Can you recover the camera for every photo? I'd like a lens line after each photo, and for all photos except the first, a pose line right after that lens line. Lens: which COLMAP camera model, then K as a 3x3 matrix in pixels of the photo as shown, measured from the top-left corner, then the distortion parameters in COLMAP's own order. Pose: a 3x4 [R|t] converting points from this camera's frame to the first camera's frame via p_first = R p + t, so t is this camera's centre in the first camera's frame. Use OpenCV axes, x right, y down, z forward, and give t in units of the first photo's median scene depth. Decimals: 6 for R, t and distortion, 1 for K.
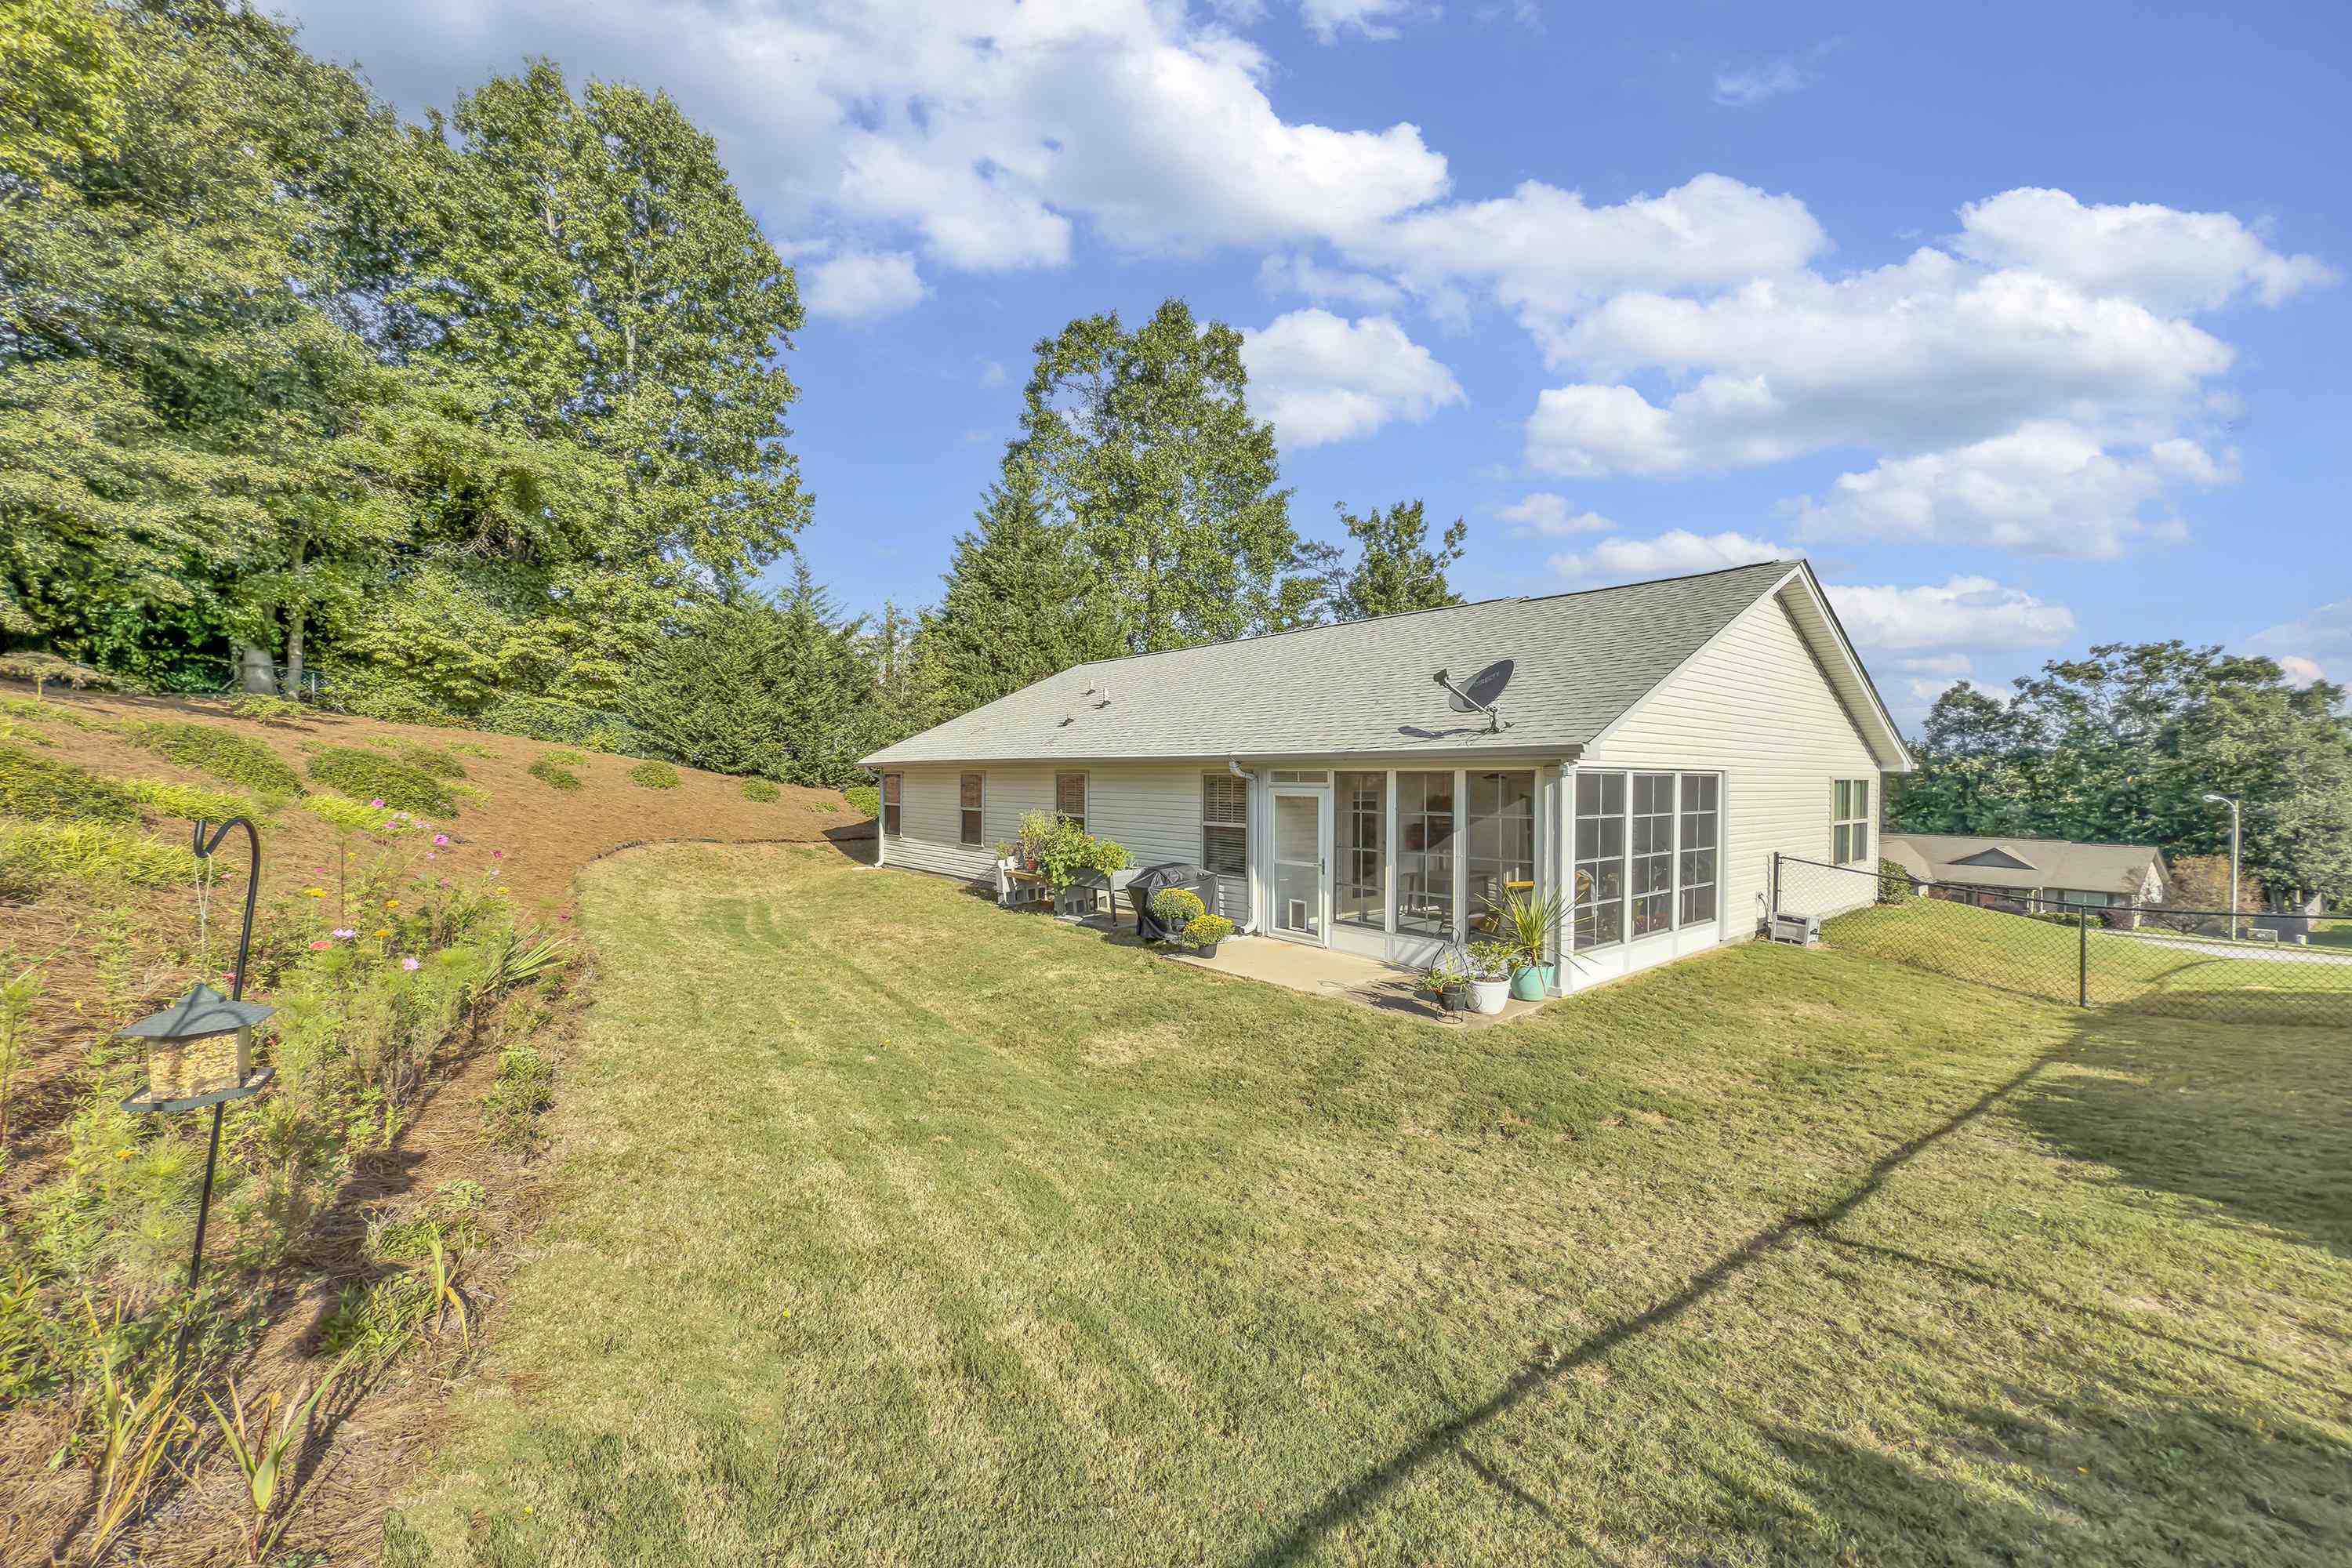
lens RADIAL K [[958.8, 0, 1179.2], [0, 958.8, 777.3], [0, 0, 1]] dist [-0.000499, 0.000164]
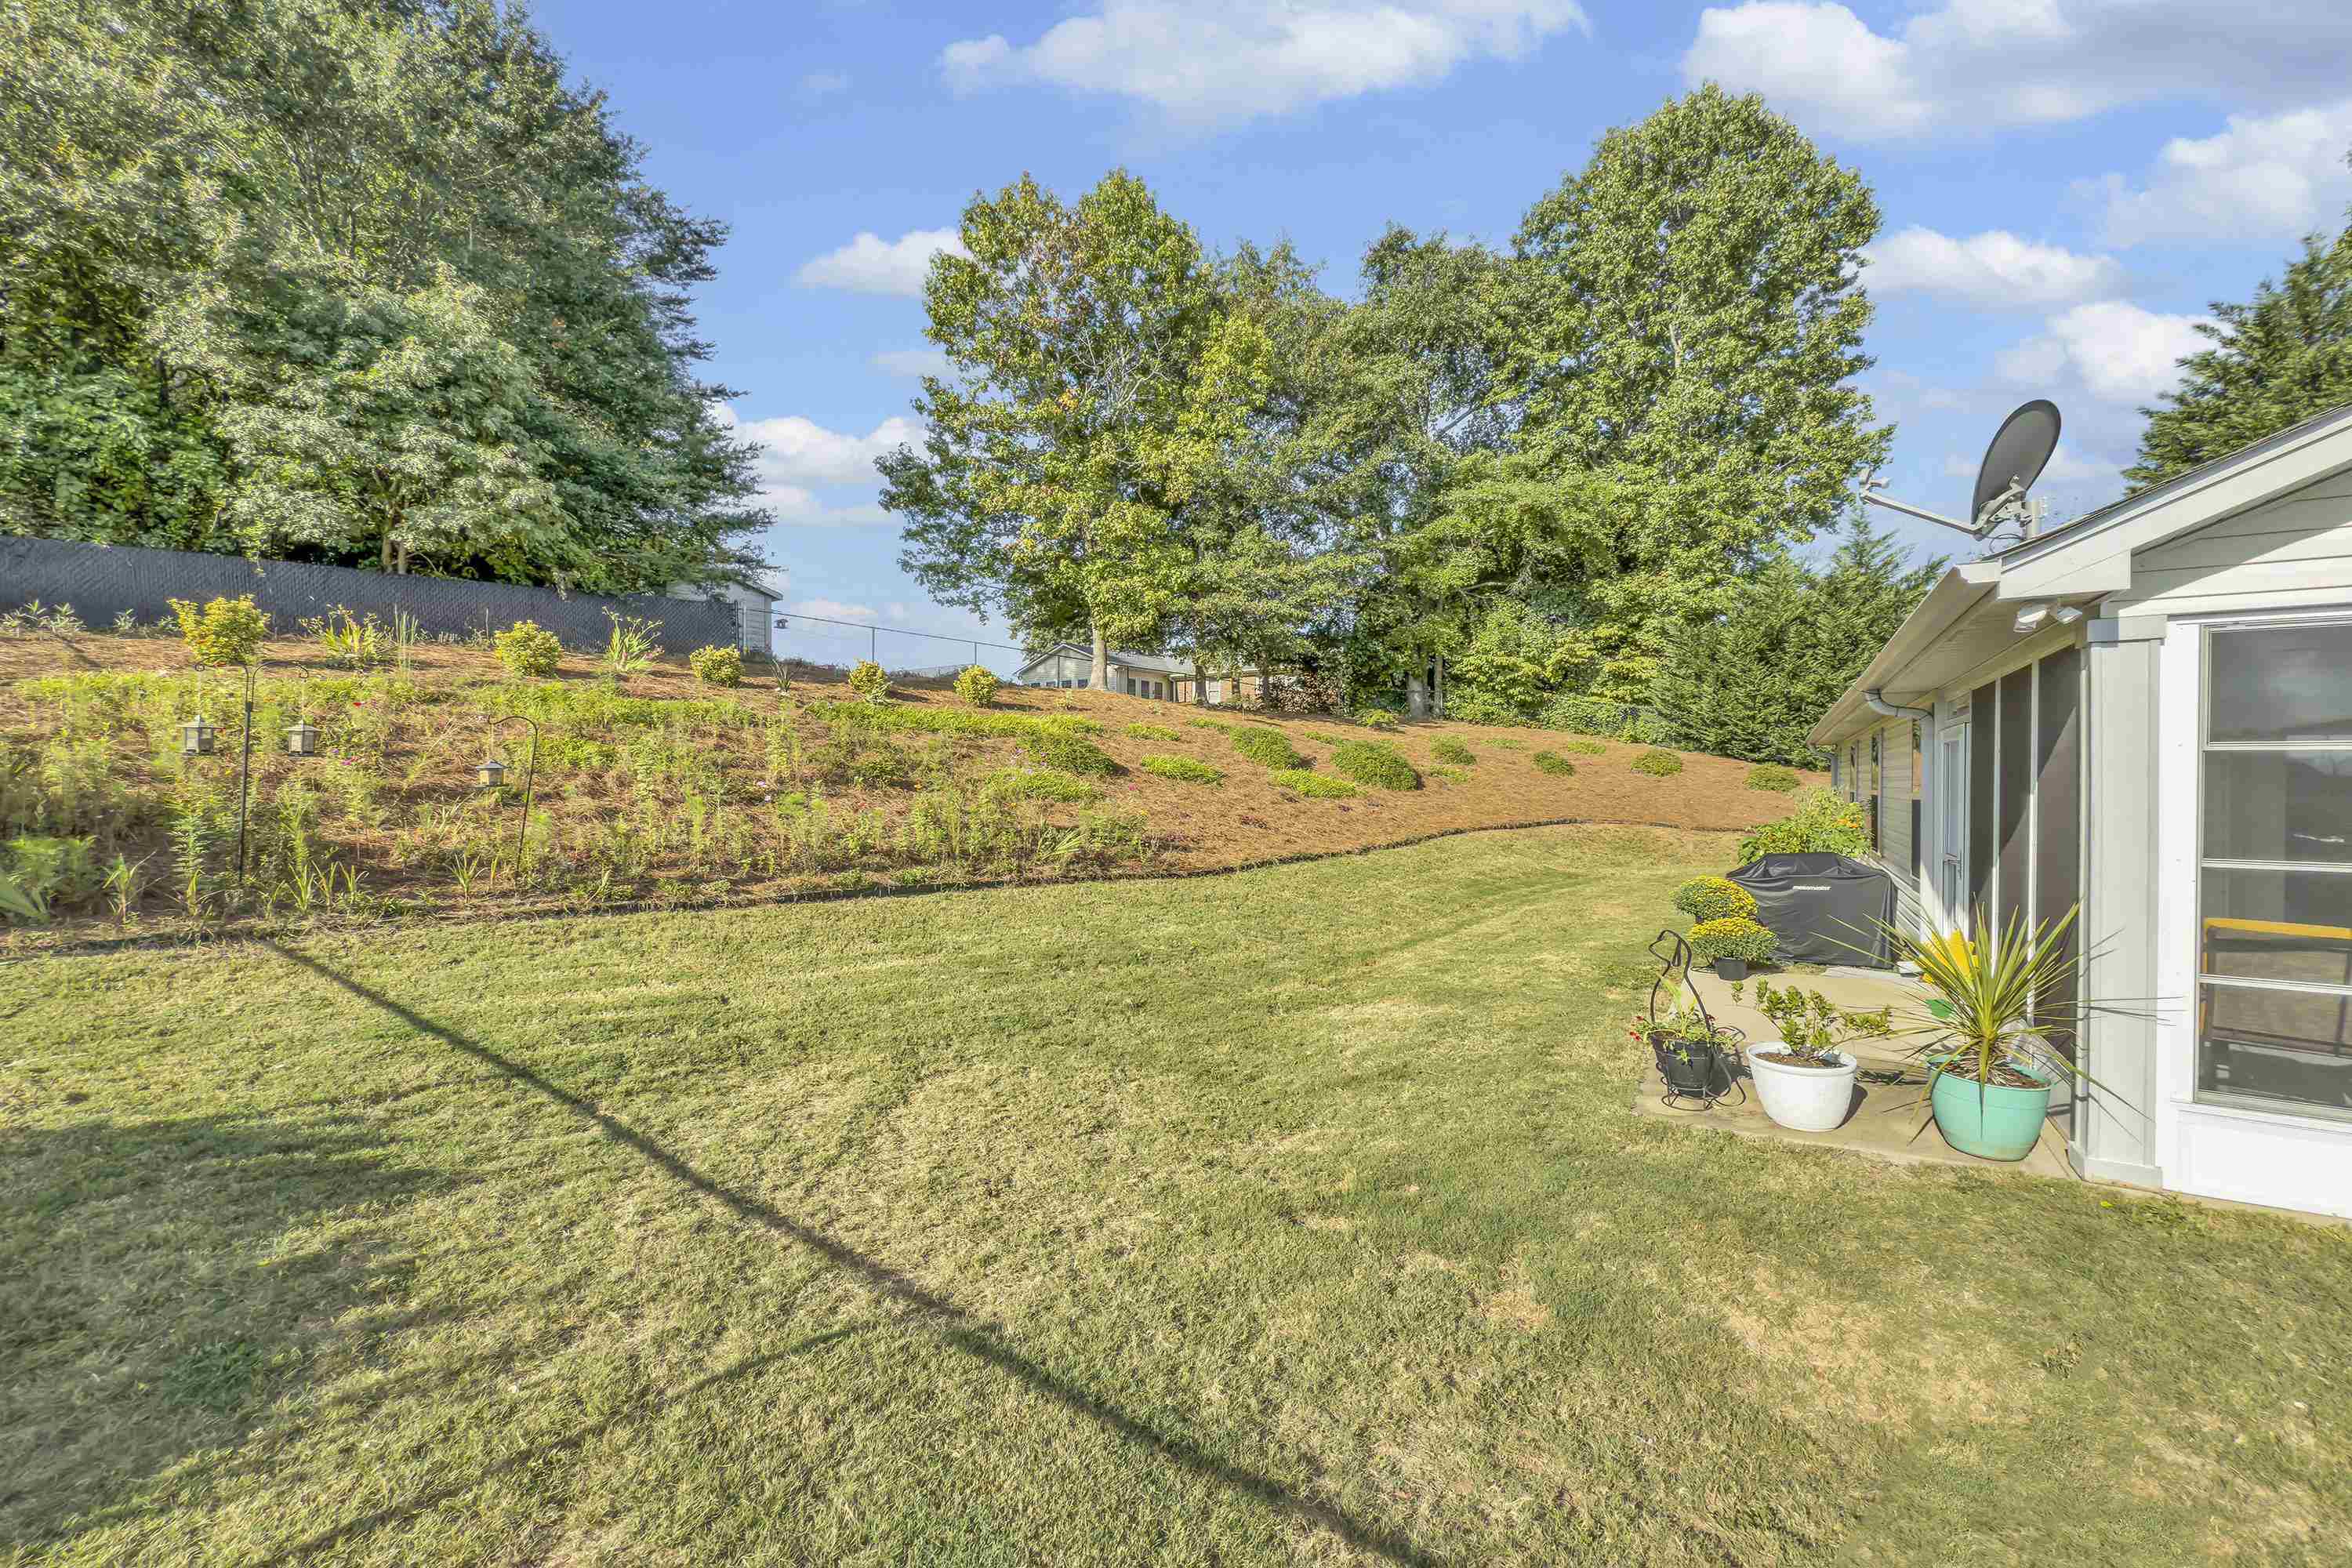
lens RADIAL K [[958.8, 0, 1179.2], [0, 958.8, 777.3], [0, 0, 1]] dist [-0.000499, 0.000164]
pose [[0.285708, -0.006559, -0.958294, 0.300478], [-0.009073, 0.999913, -0.009549, 0.028866], [0.958274, 0.011423, 0.285624, 0.223857]]
